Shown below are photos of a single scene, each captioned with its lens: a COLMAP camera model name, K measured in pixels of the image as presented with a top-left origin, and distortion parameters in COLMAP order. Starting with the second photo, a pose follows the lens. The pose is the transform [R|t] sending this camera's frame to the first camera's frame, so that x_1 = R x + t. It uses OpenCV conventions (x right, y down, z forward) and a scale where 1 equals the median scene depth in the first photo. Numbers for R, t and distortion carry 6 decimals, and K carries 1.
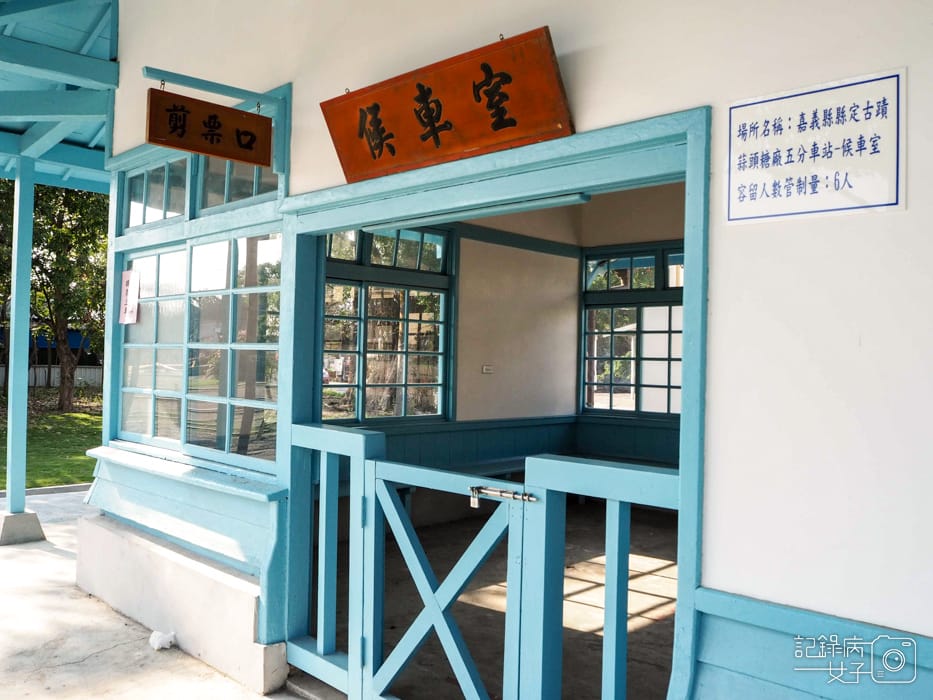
lens RADIAL K [[777.7, 0, 466.5], [0, 777.7, 350.0], [0, 0, 1]] dist [-0.015796, -0.011531]
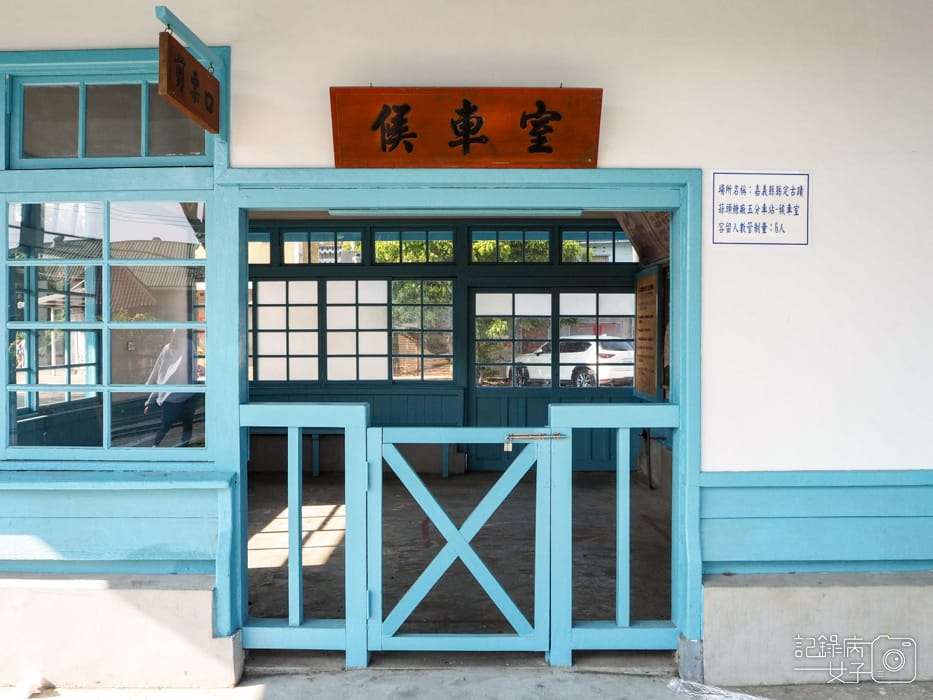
lens RADIAL K [[777.7, 0, 466.5], [0, 777.7, 350.0], [0, 0, 1]] dist [-0.015796, -0.011531]
pose [[0.722754, -0.037267, 0.690100, -0.904192], [0.009983, 0.999004, 0.043493, -0.016400], [-0.691033, -0.024545, 0.722406, 0.144252]]
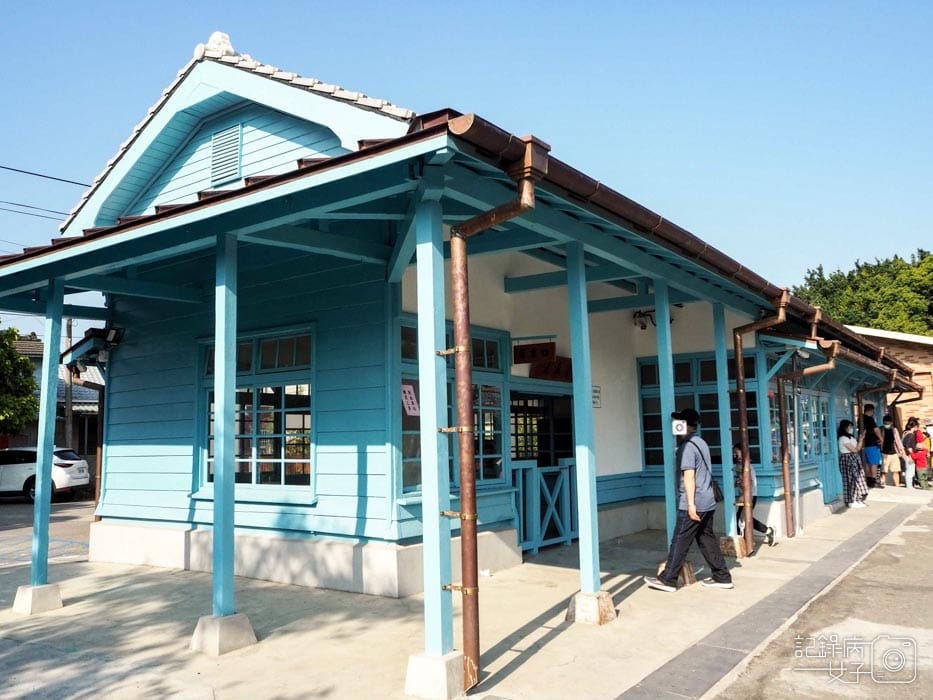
lens RADIAL K [[777.7, 0, 466.5], [0, 777.7, 350.0], [0, 0, 1]] dist [-0.015796, -0.011531]
pose [[-0.155432, 0.092077, 0.983546, -3.651975], [0.004922, 0.995706, -0.092437, -0.049379], [-0.987834, -0.009526, -0.155218, 2.002718]]
